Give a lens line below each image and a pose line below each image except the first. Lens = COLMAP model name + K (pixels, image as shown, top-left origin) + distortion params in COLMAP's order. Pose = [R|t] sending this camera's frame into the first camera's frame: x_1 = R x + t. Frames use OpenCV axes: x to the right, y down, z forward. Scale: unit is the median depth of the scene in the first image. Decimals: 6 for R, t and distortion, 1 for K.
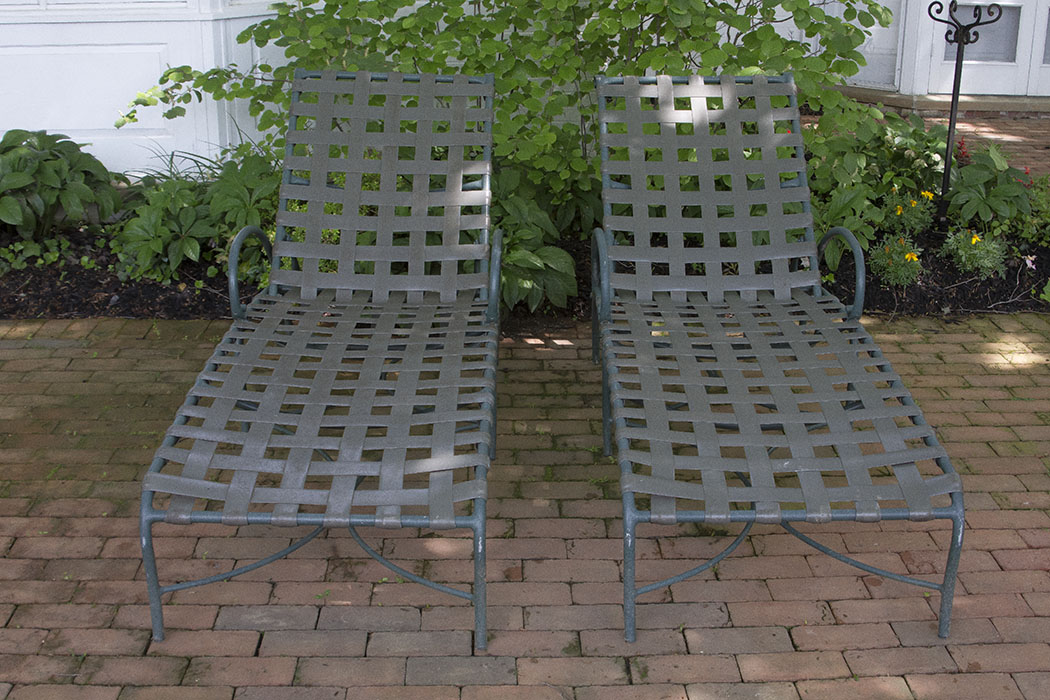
lens RADIAL K [[1295.1, 0, 525.0], [0, 1295.1, 350.0], [0, 0, 1]] dist [-0.145199, 0.074738]
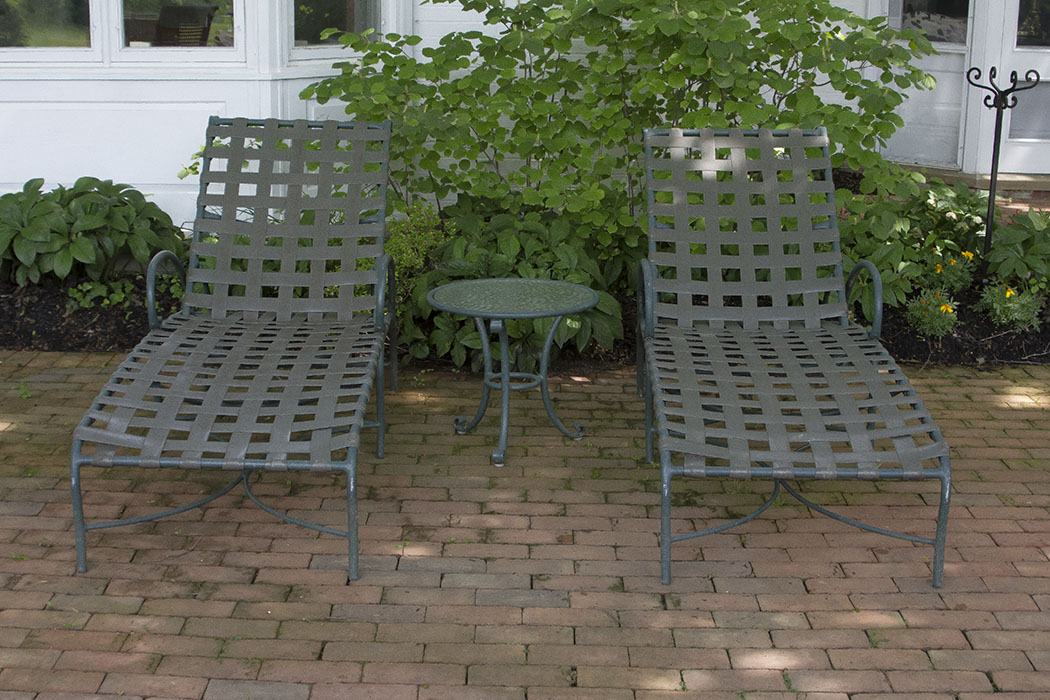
lens RADIAL K [[1525.1, 0, 493.3], [0, 1525.1, 349.6], [0, 0, 1]] dist [-0.168292, 0.150696]
pose [[0.998895, 0.016757, -0.043897, -0.010845], [-0.020891, 0.995212, -0.095481, 0.090263], [0.042087, 0.096293, 0.994463, -0.239438]]
